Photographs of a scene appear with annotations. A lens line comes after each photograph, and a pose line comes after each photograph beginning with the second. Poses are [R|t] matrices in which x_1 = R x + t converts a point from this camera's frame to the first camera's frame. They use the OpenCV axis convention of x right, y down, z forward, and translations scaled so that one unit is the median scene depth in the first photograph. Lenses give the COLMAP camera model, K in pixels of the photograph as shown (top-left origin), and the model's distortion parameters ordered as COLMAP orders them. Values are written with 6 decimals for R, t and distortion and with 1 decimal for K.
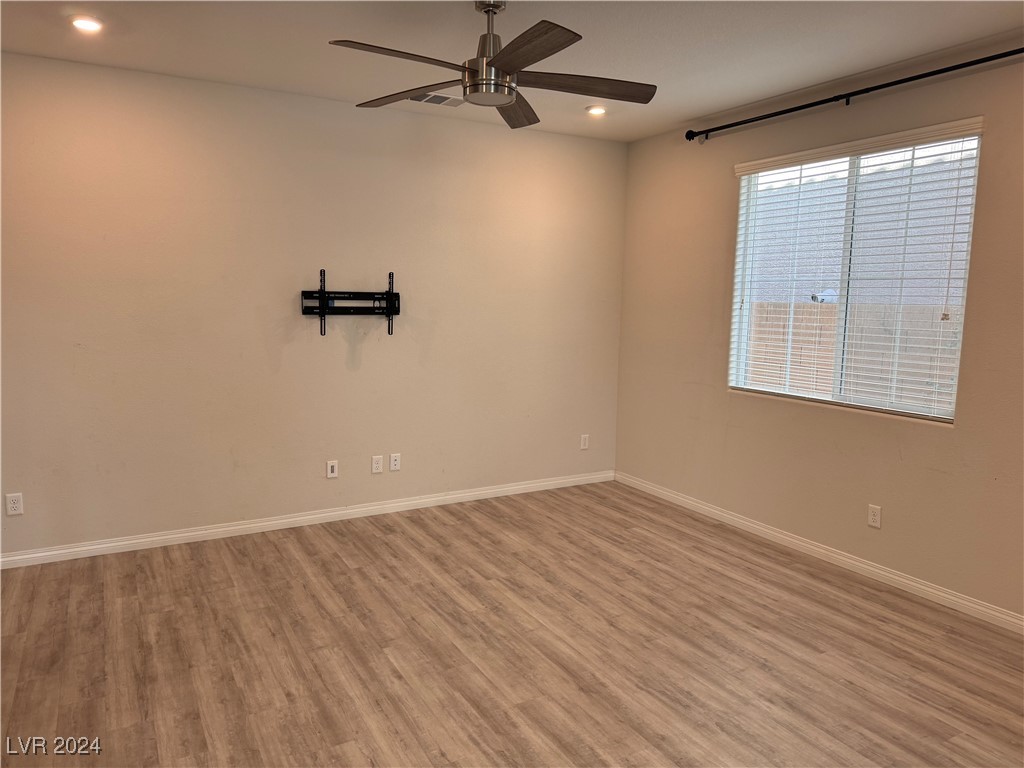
lens RADIAL K [[711.3, 0, 515.4], [0, 711.3, 383.7], [0, 0, 1]] dist [0.137202, -0.247553]
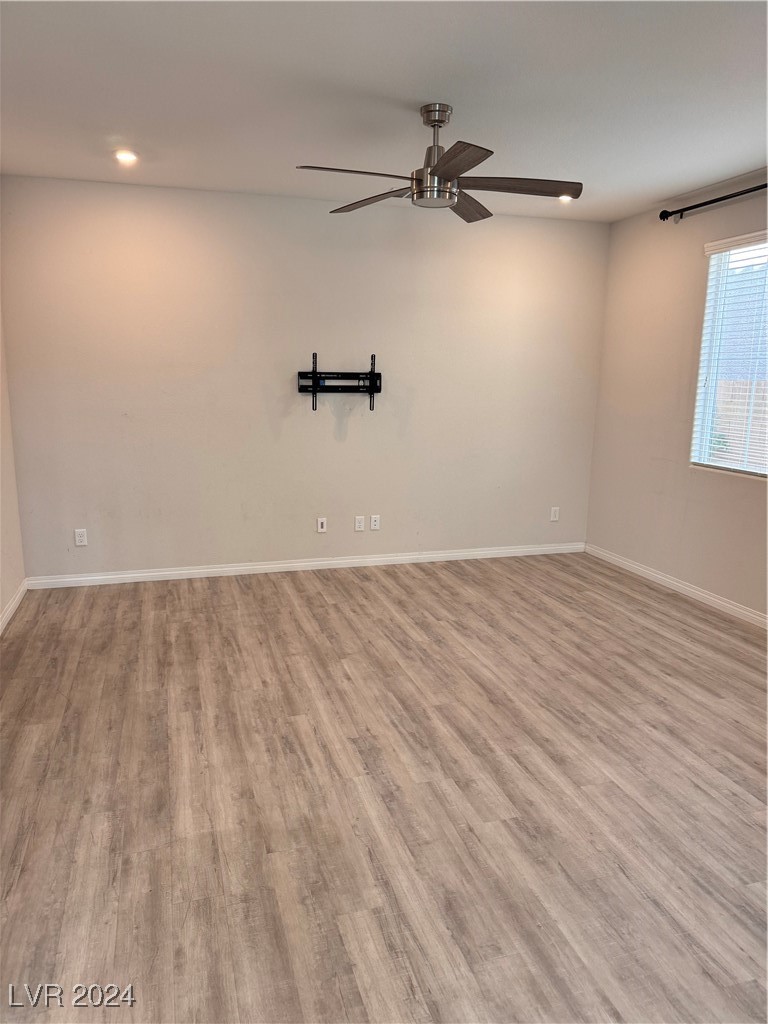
lens RADIAL K [[711.3, 0, 382.5], [0, 711.3, 515.6], [0, 0, 1]] dist [0.137202, -0.247553]
pose [[0.974911, 0.040156, -0.218941, 0.113924], [-0.025052, 0.997138, 0.071333, 0.020303], [0.221179, -0.064059, 0.973127, -0.134992]]
